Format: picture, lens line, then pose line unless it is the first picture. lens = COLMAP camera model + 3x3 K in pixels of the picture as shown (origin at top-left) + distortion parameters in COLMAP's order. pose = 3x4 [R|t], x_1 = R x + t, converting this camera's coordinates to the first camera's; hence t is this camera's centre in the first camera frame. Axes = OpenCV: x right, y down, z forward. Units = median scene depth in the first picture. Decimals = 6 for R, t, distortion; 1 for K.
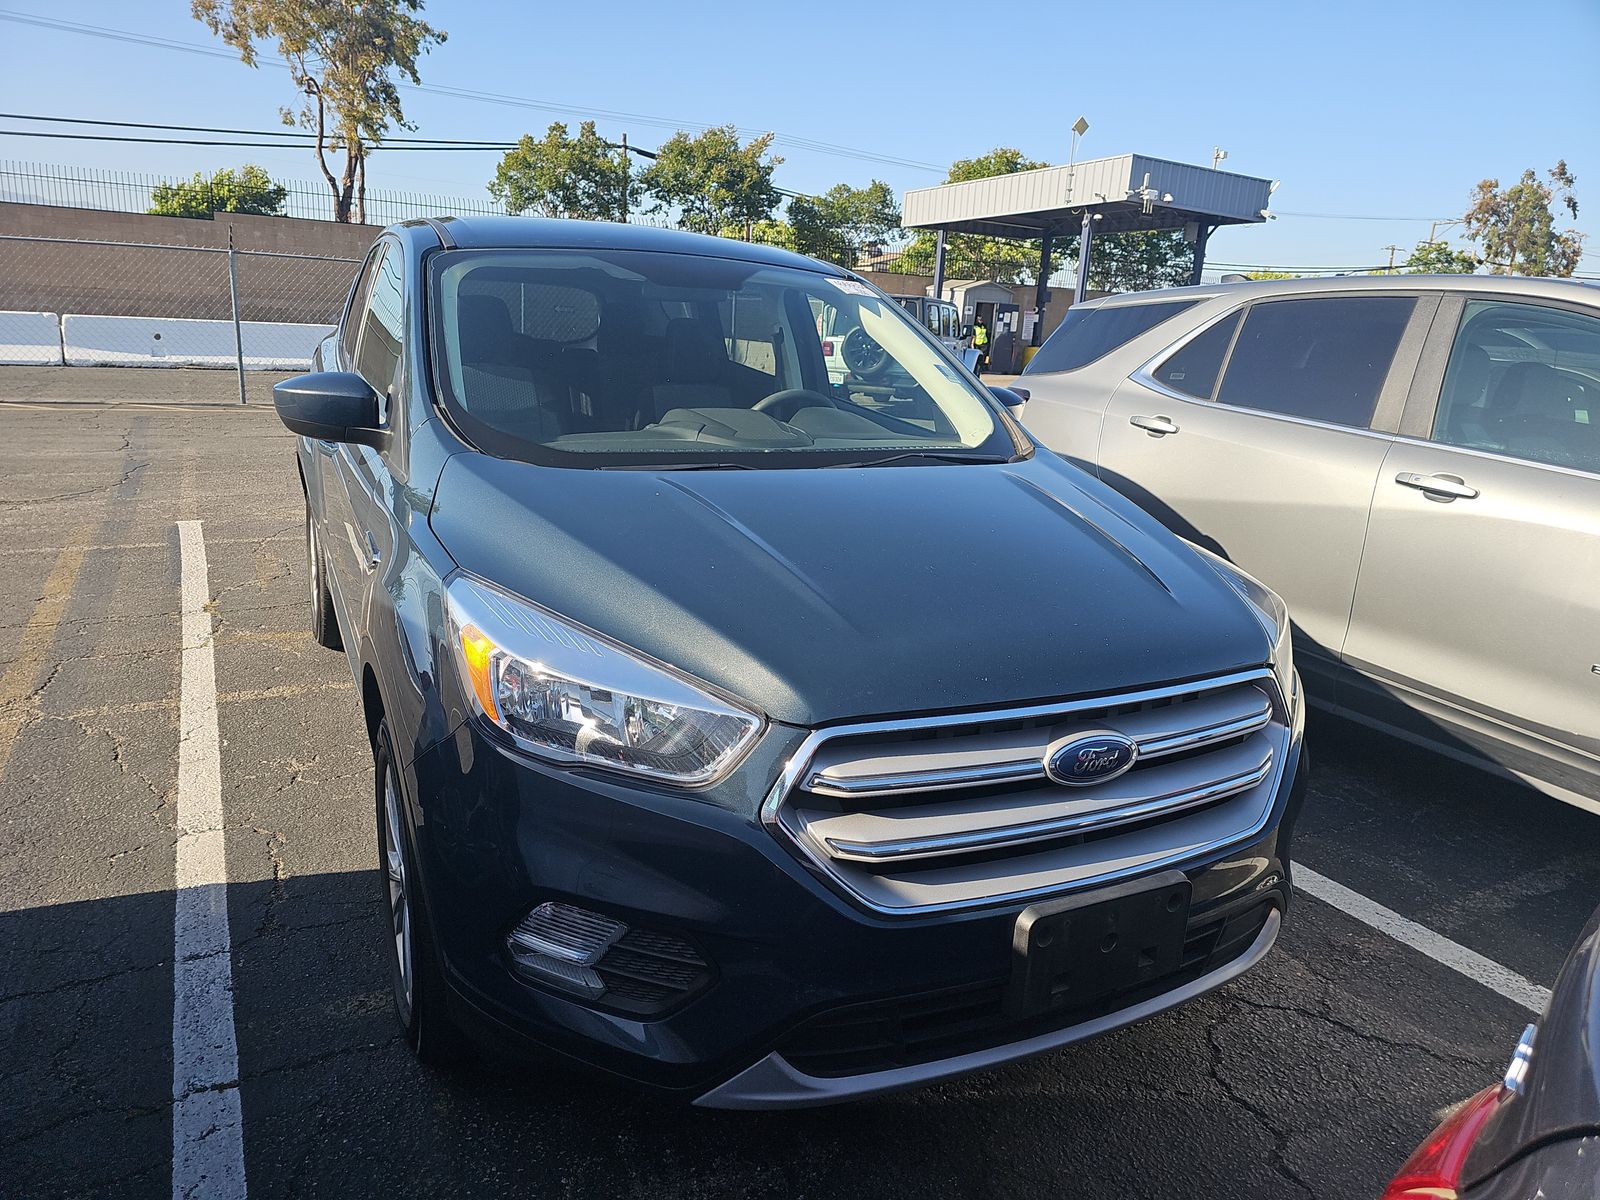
lens RADIAL K [[1084.1, 0, 797.3], [0, 1084.1, 629.1], [0, 0, 1]] dist [0.043258, -0.045600]
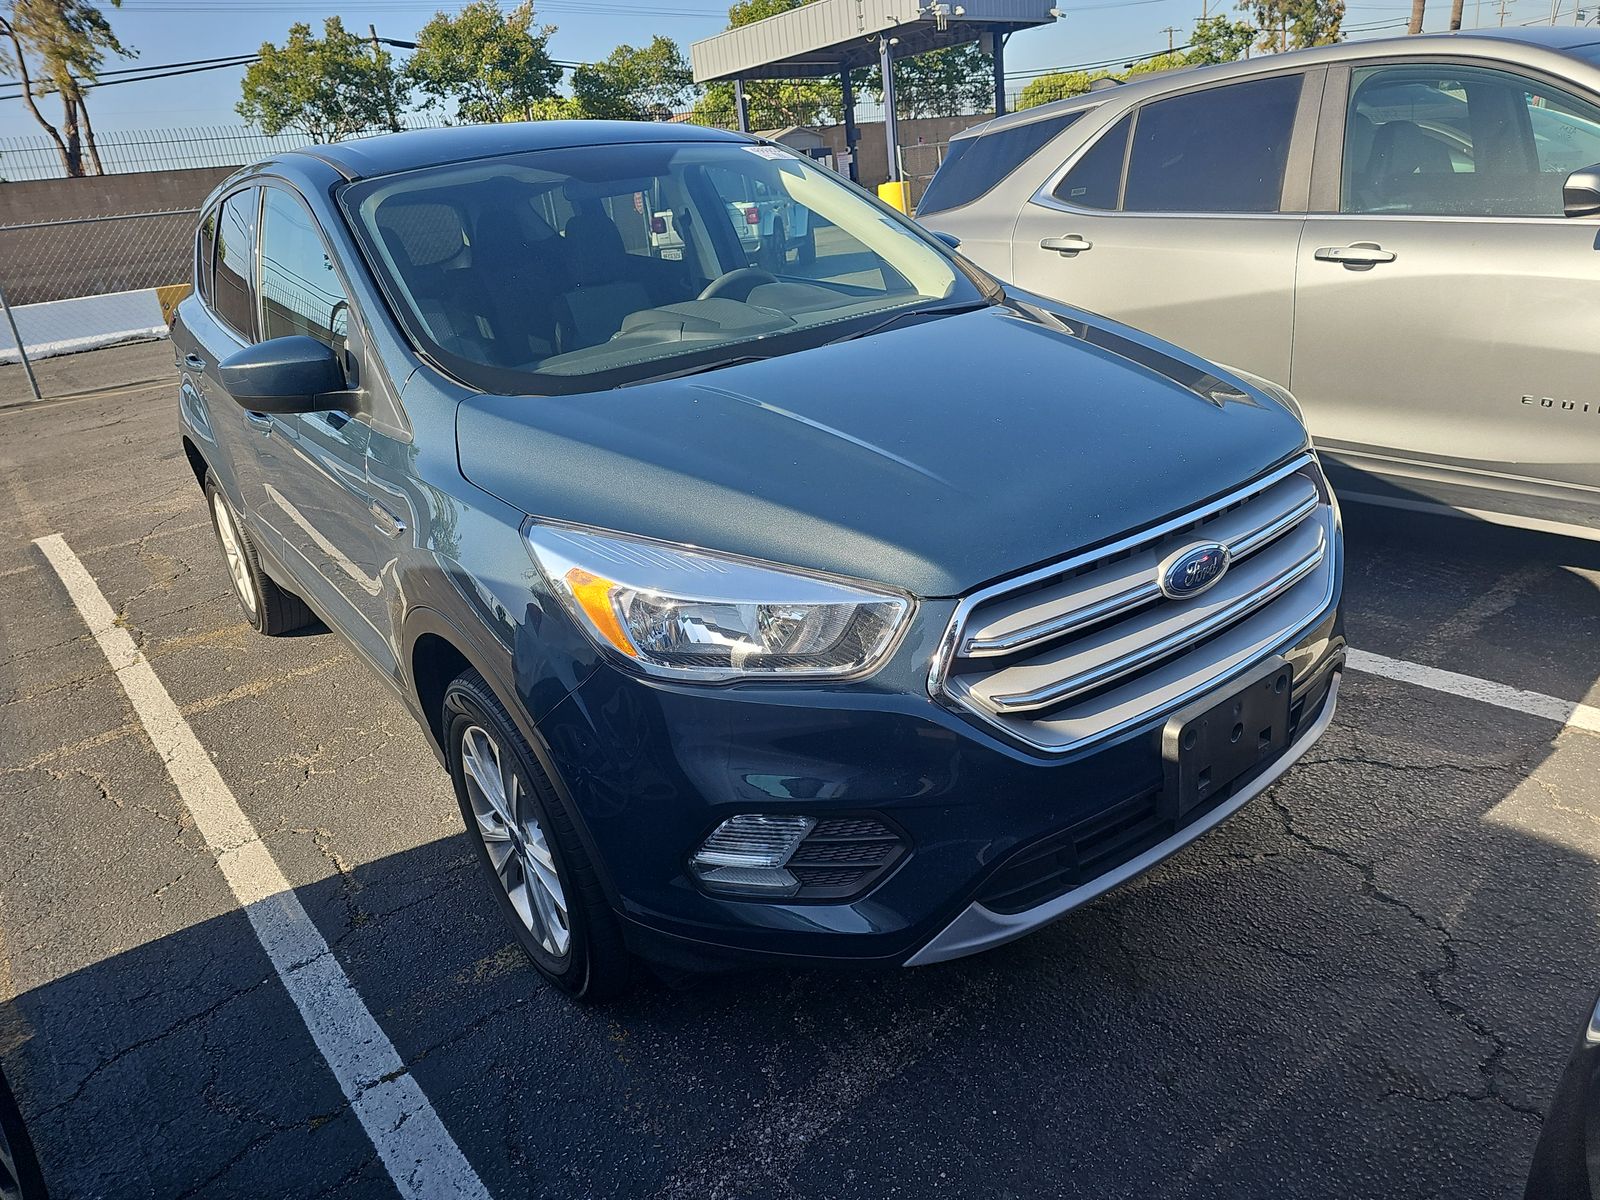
lens RADIAL K [[1084.1, 0, 820.6], [0, 1084.1, 630.2], [0, 0, 1]] dist [0.043258, -0.045600]
pose [[0.969757, -0.214544, 0.116375, -0.126924], [0.200177, 0.971918, 0.123710, -0.016242], [-0.139648, -0.096674, 0.985471, 0.001681]]
